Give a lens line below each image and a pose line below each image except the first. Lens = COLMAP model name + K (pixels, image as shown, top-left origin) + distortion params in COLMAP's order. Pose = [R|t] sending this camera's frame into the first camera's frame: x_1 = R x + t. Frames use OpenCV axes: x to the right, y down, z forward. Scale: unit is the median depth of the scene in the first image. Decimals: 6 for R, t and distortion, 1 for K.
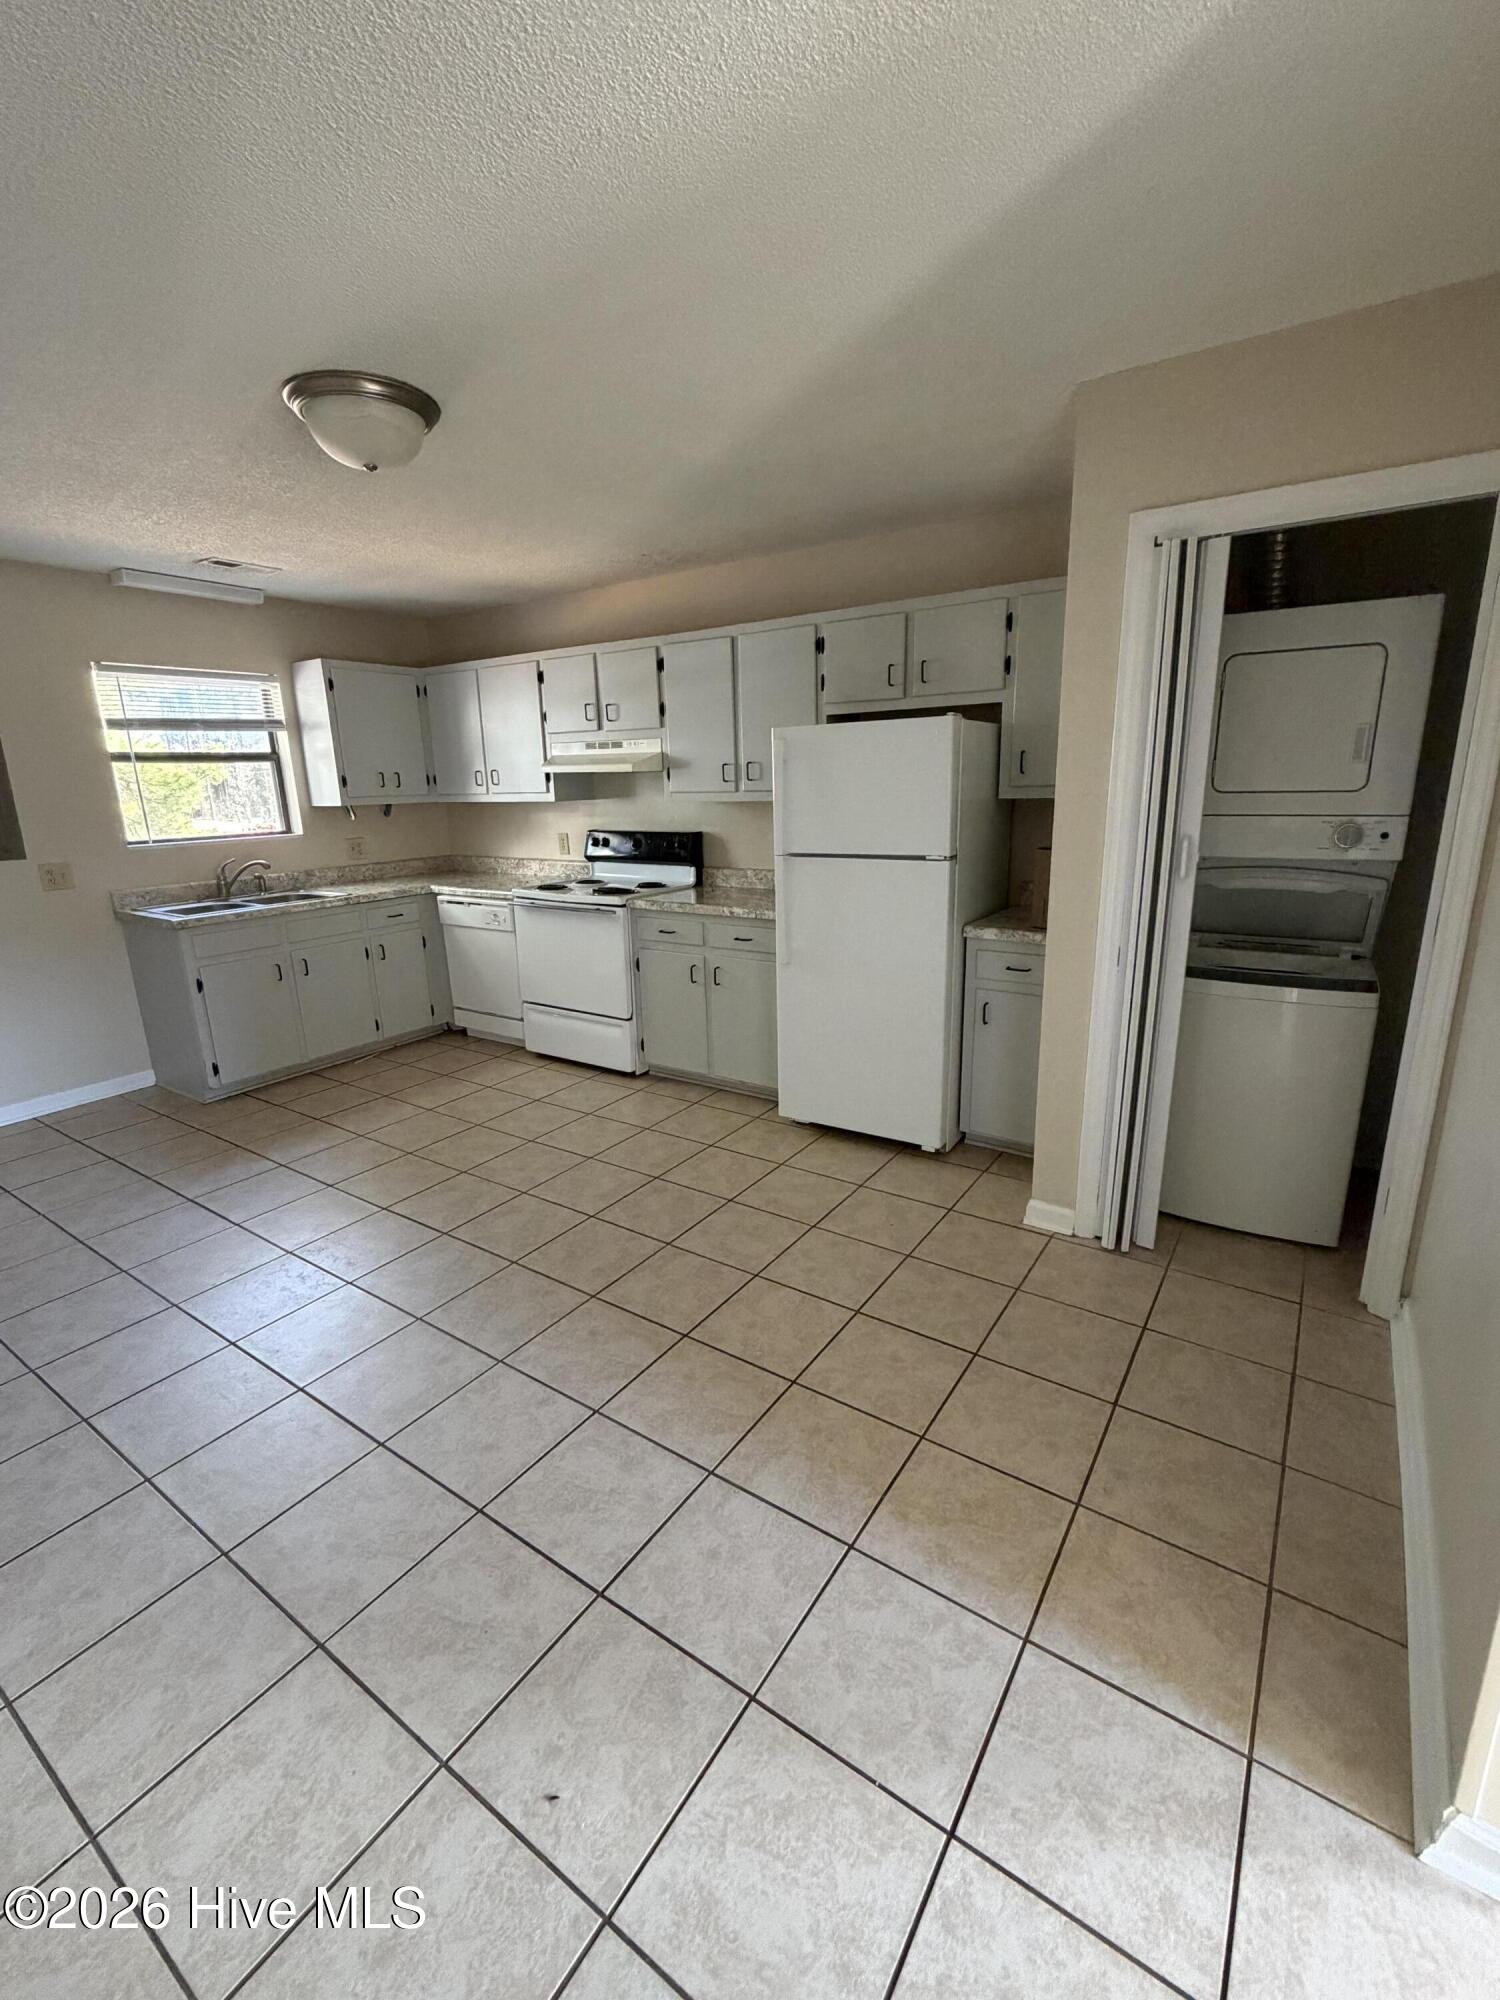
lens RADIAL K [[867.3, 0, 756.2], [0, 867.3, 1003.3], [0, 0, 1]] dist [0.004475, -0.000508]
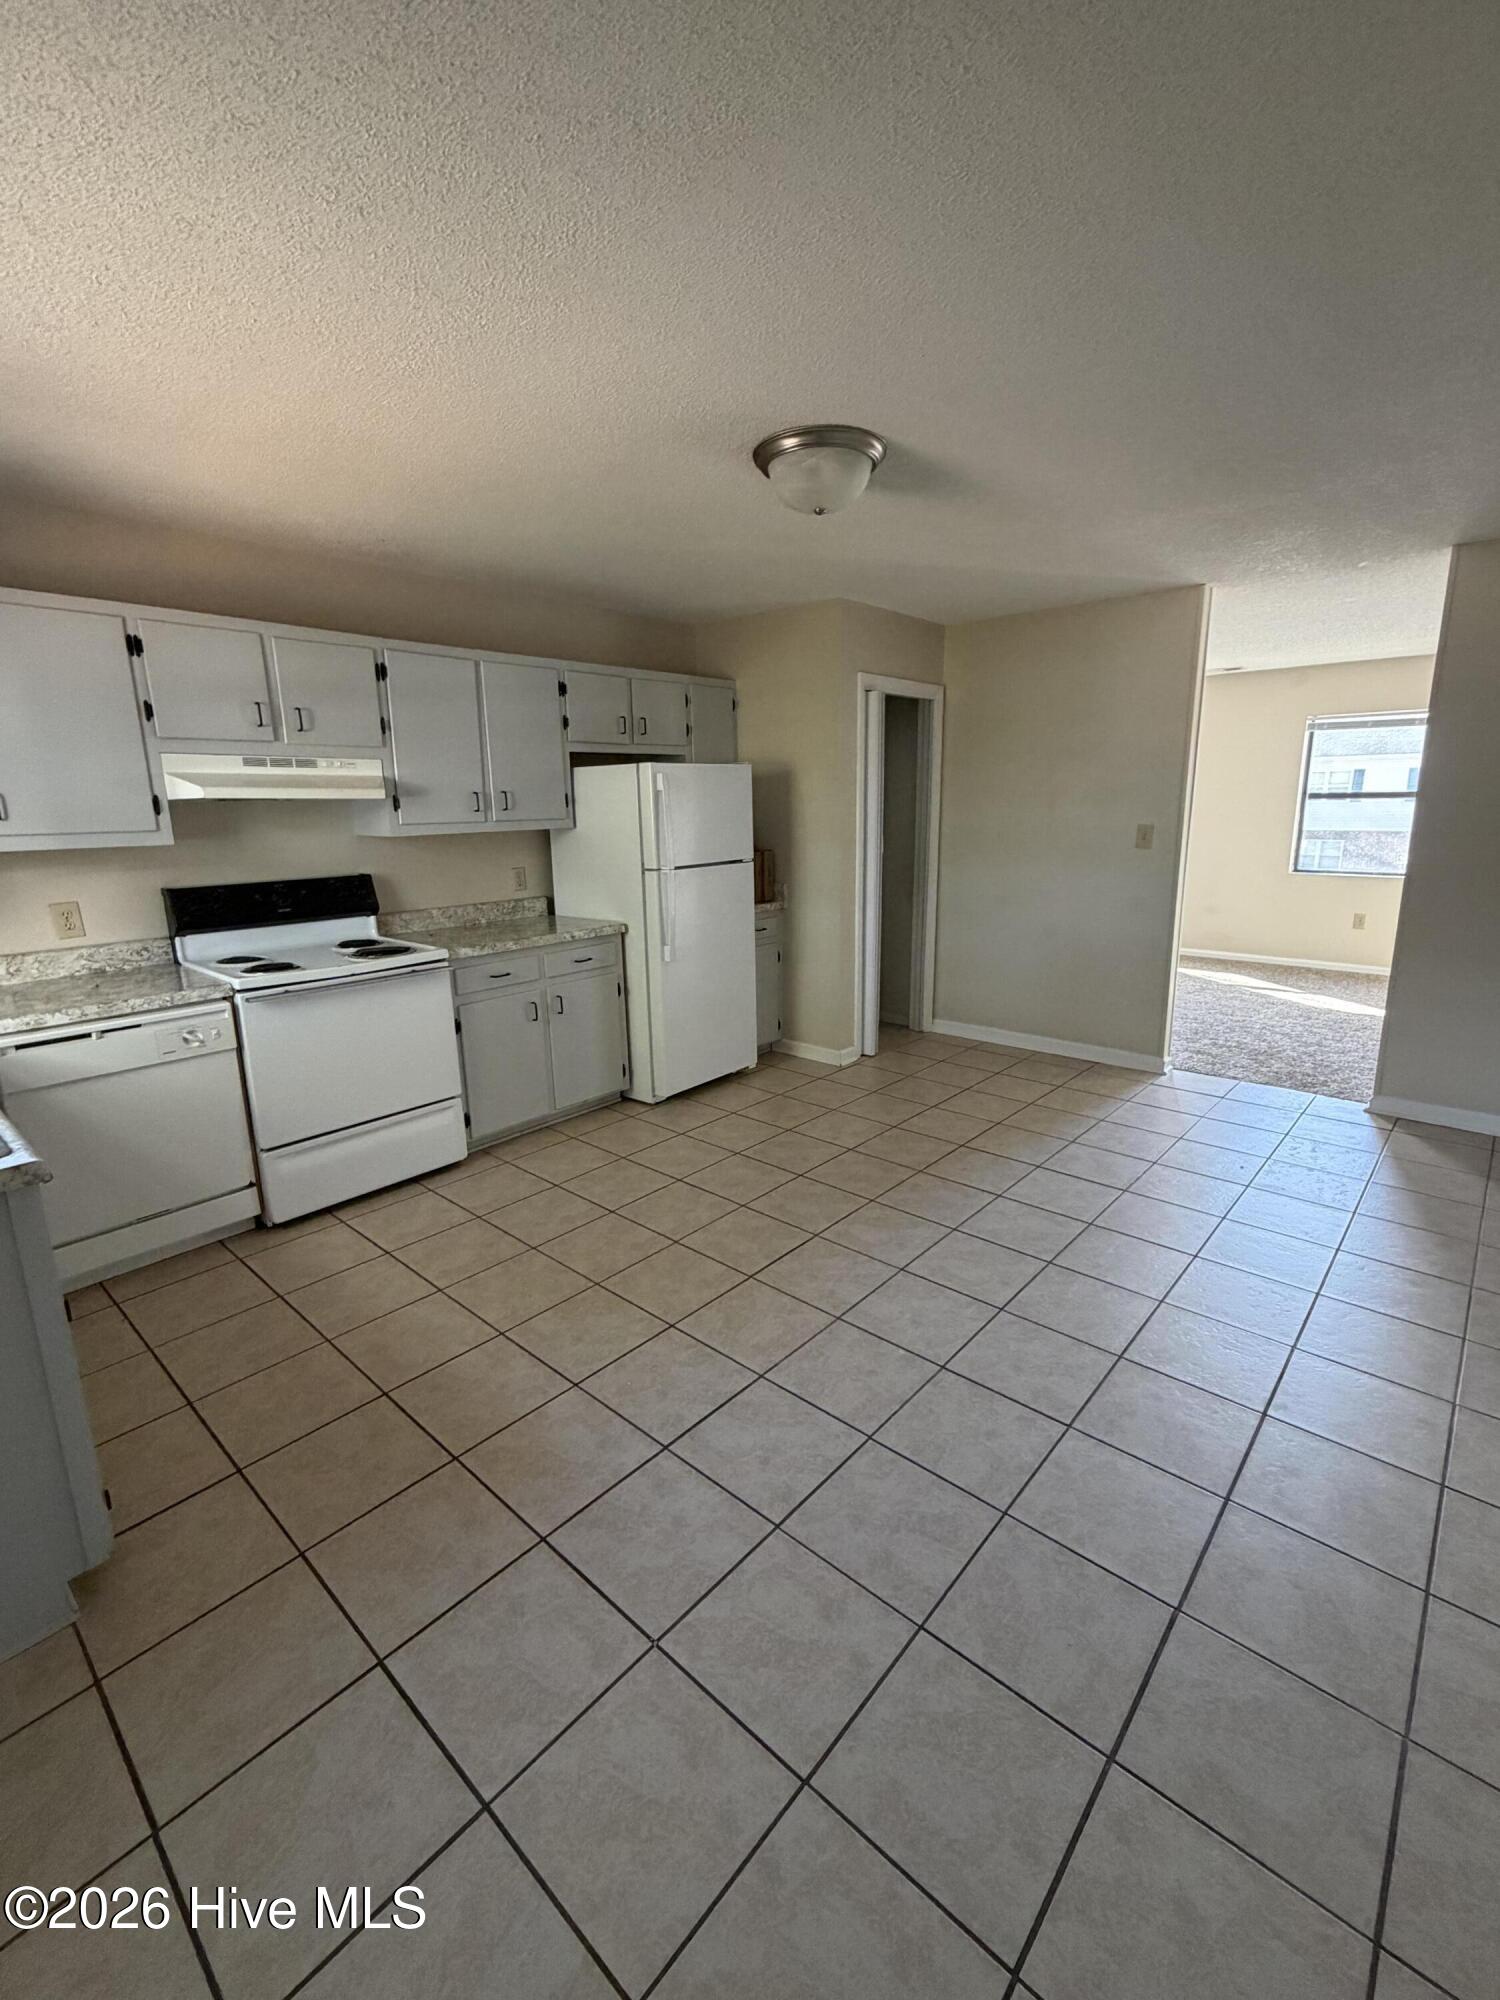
lens RADIAL K [[867.3, 0, 739.5], [0, 867.3, 1005.8], [0, 0, 1]] dist [0.004475, -0.000508]
pose [[0.138216, -0.204601, 0.969038, -0.948675], [0.268613, 0.949500, 0.162163, -0.131770], [-0.953280, 0.237883, 0.186195, 0.604560]]
